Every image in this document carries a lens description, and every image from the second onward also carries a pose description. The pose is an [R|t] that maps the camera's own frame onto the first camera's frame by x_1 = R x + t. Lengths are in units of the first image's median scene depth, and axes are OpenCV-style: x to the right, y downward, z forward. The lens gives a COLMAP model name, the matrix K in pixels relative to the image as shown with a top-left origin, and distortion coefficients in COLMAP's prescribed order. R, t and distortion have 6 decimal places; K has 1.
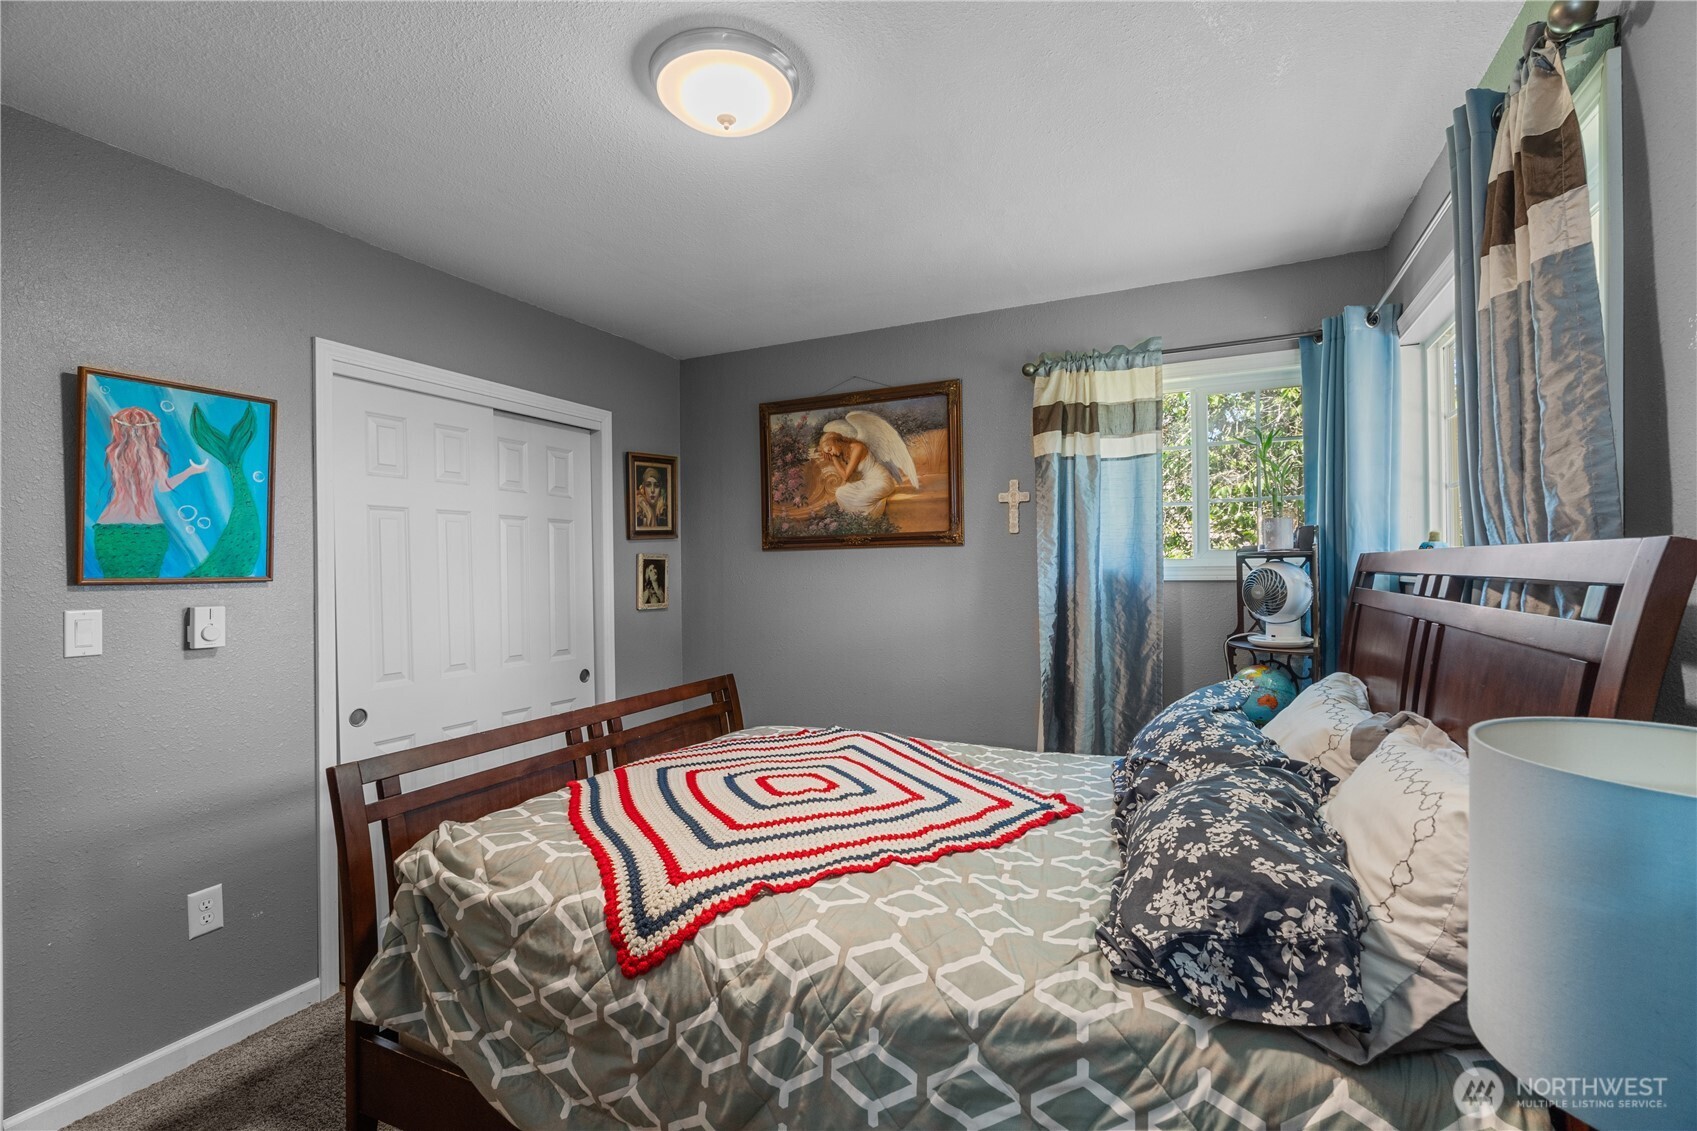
lens RADIAL K [[761.9, 0, 843.8], [0, 761.9, 566.1], [0, 0, 1]] dist [-0.012592, 0.005350]
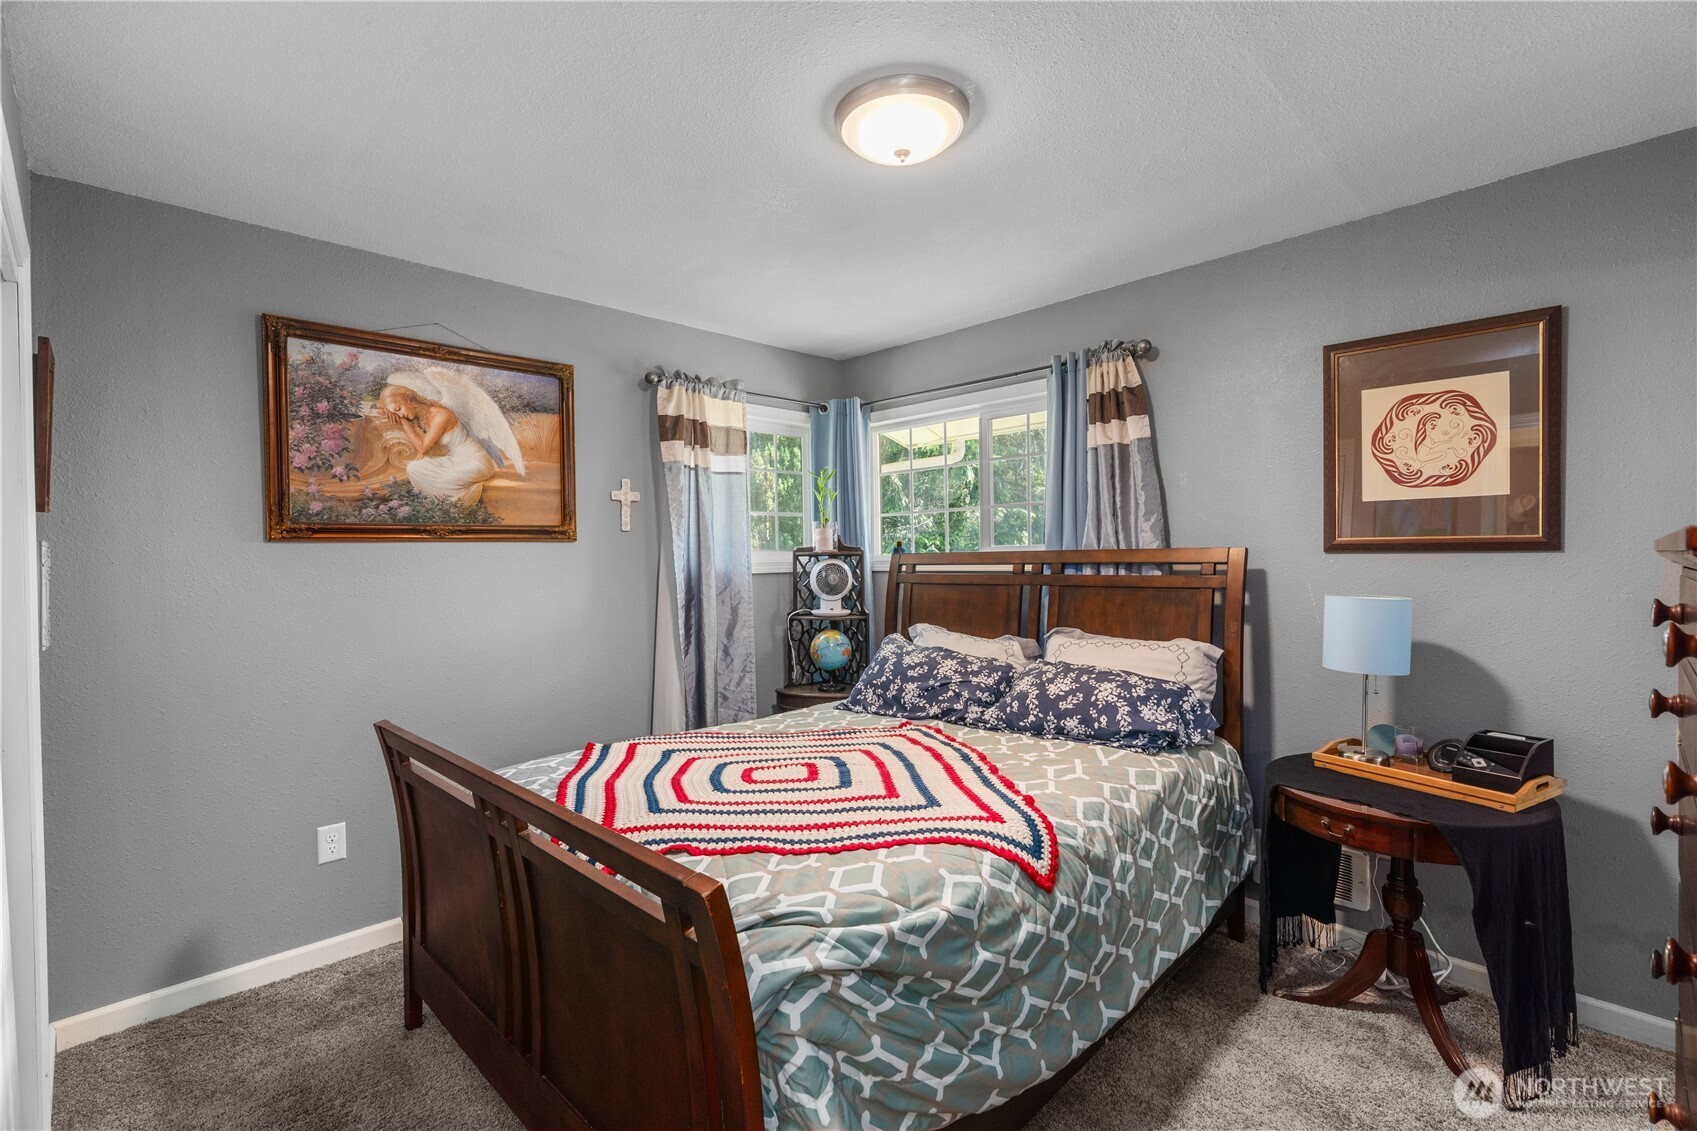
lens RADIAL K [[761.9, 0, 851.0], [0, 761.9, 565.1], [0, 0, 1]] dist [-0.012592, 0.005350]
pose [[0.335955, -0.003497, 0.941872, -0.614235], [0.009481, 0.999955, 0.000331, 0.005165], [-0.941830, 0.008819, 0.335973, 0.353425]]
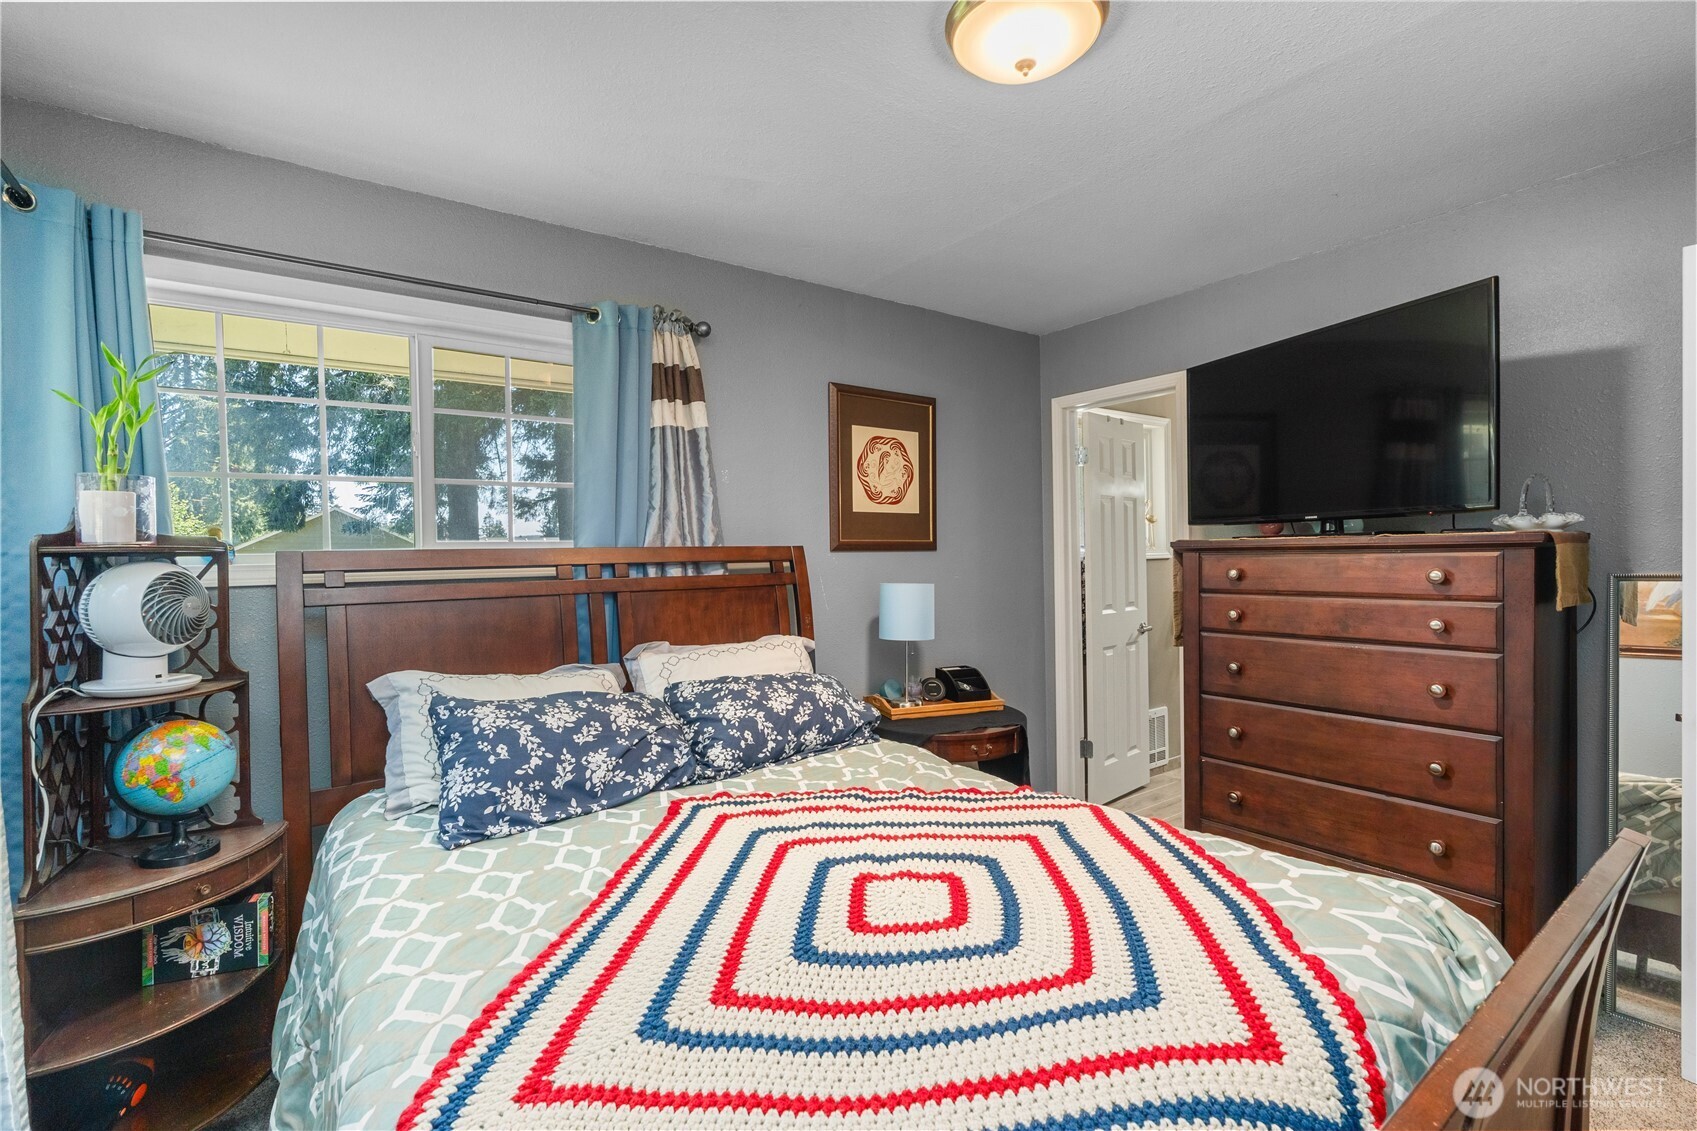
lens RADIAL K [[761.9, 0, 848.3], [0, 761.9, 564.1], [0, 0, 1]] dist [-0.012592, 0.005350]
pose [[-0.878178, 0.018186, 0.477988, -0.191627], [0.025420, 0.999639, 0.008669, 0.005223], [-0.477658, 0.019763, -0.878324, 0.979380]]
